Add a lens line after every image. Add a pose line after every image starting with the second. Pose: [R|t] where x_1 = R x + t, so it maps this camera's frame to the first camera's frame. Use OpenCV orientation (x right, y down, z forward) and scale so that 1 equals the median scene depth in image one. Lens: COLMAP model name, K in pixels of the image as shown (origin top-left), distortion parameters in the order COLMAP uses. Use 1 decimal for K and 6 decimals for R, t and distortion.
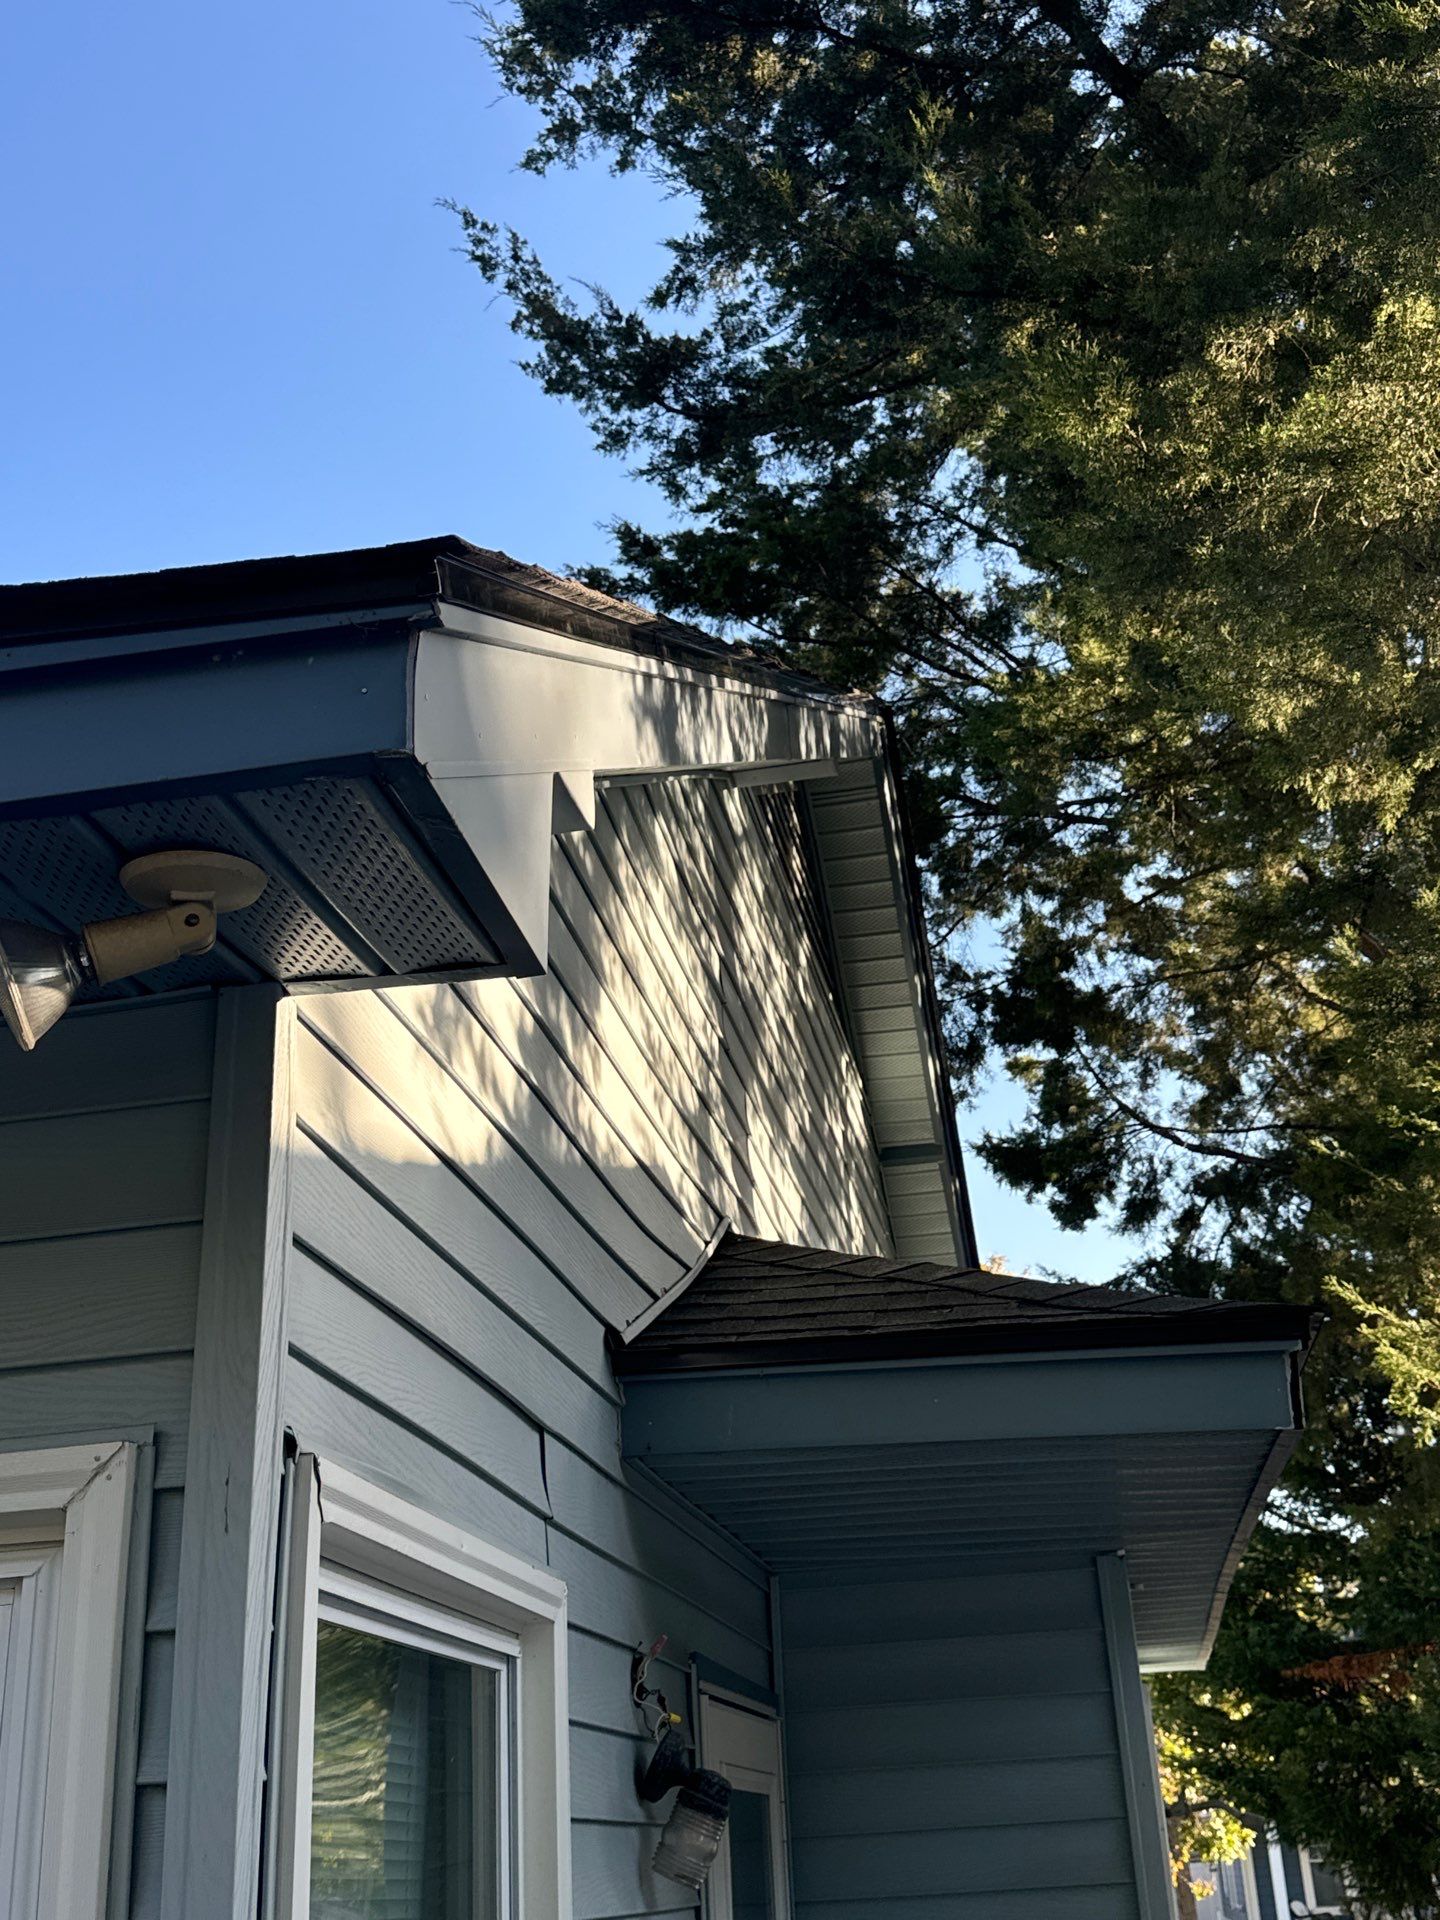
lens RADIAL K [[2253.6, 0, 720.0], [0, 2253.6, 960.0], [0, 0, 1]] dist [0.195092, -0.014724]
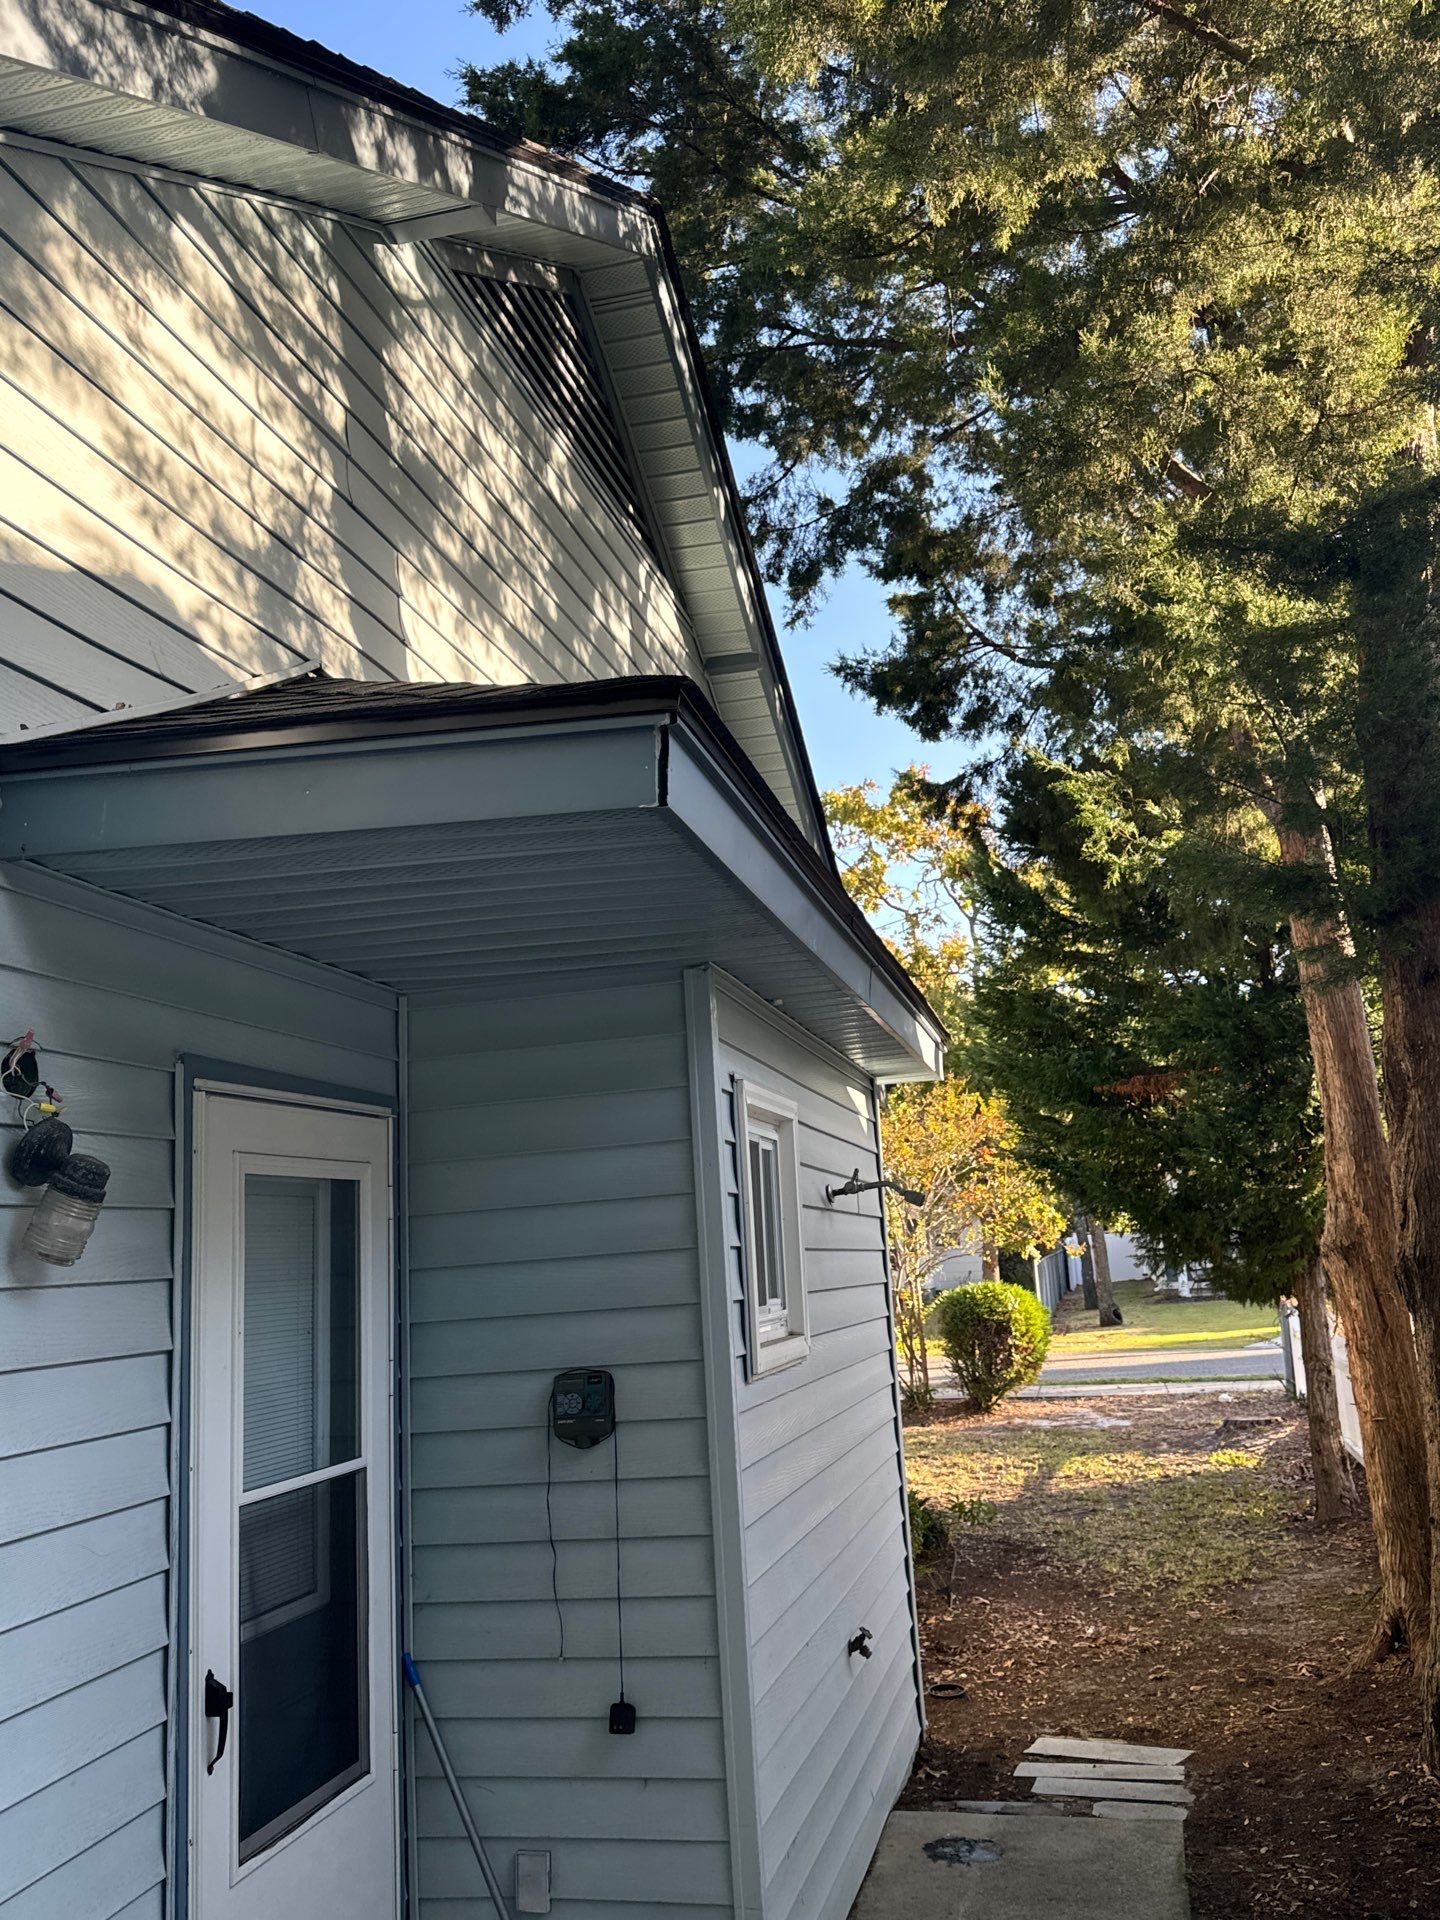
lens RADIAL K [[1753.9, 0, 720.0], [0, 1753.9, 960.0], [0, 0, 1]] dist [0.300751, -0.762426]
pose [[0.998764, -0.017869, -0.046385, 0.116309], [0.027377, 0.976612, 0.213258, 0.042126], [0.041490, -0.214264, 0.975894, 0.104750]]
